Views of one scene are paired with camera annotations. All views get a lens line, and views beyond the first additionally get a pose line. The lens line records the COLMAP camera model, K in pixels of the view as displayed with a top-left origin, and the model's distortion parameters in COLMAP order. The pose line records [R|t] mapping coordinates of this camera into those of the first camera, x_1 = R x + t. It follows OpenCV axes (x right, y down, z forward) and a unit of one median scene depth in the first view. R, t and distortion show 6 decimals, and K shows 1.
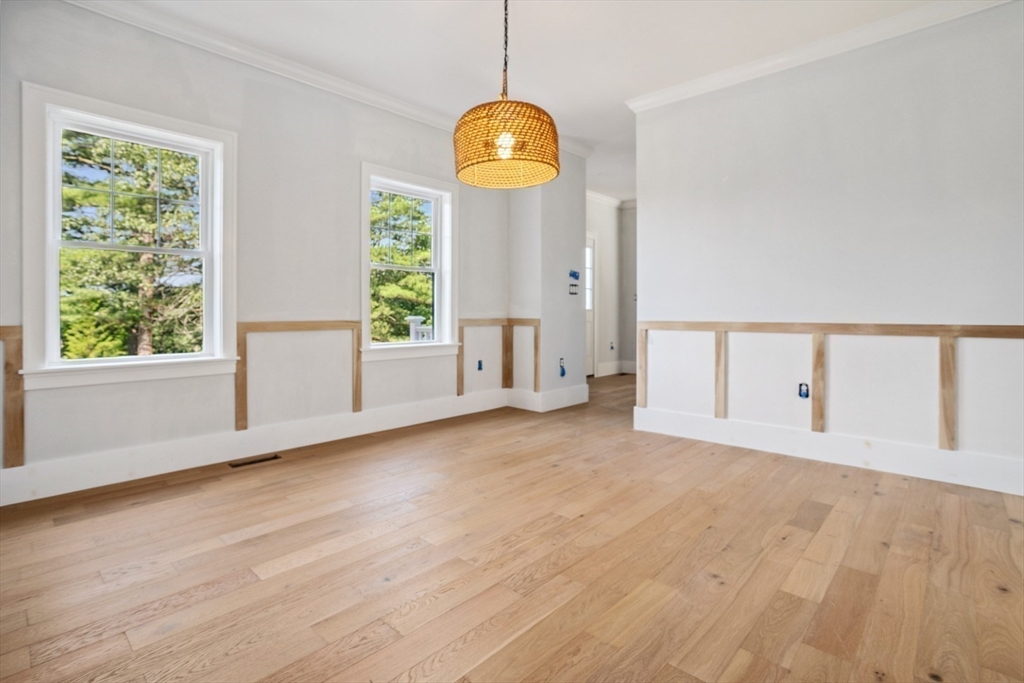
lens RADIAL K [[501.3, 0, 516.6], [0, 501.3, 315.1], [0, 0, 1]] dist [-0.033780, 0.000974]
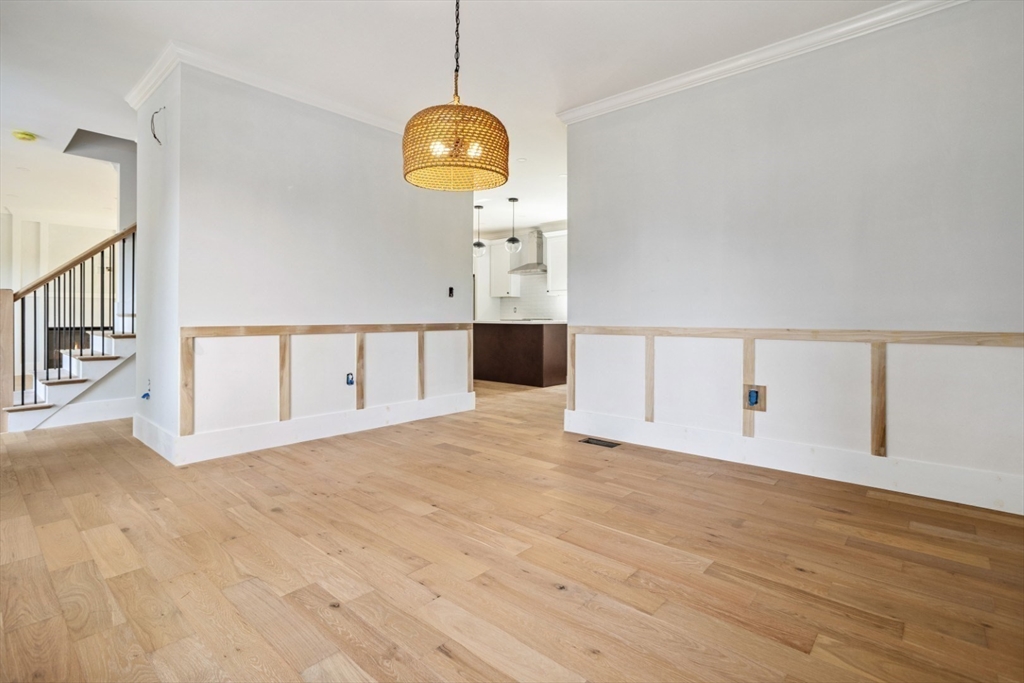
lens RADIAL K [[501.3, 0, 516.6], [0, 501.3, 315.1], [0, 0, 1]] dist [-0.033780, 0.000974]
pose [[-0.024278, 0.002585, 0.999702, -0.787840], [0.007227, 0.999971, -0.002411, -0.002574], [-0.999679, 0.007166, -0.024296, 0.703634]]
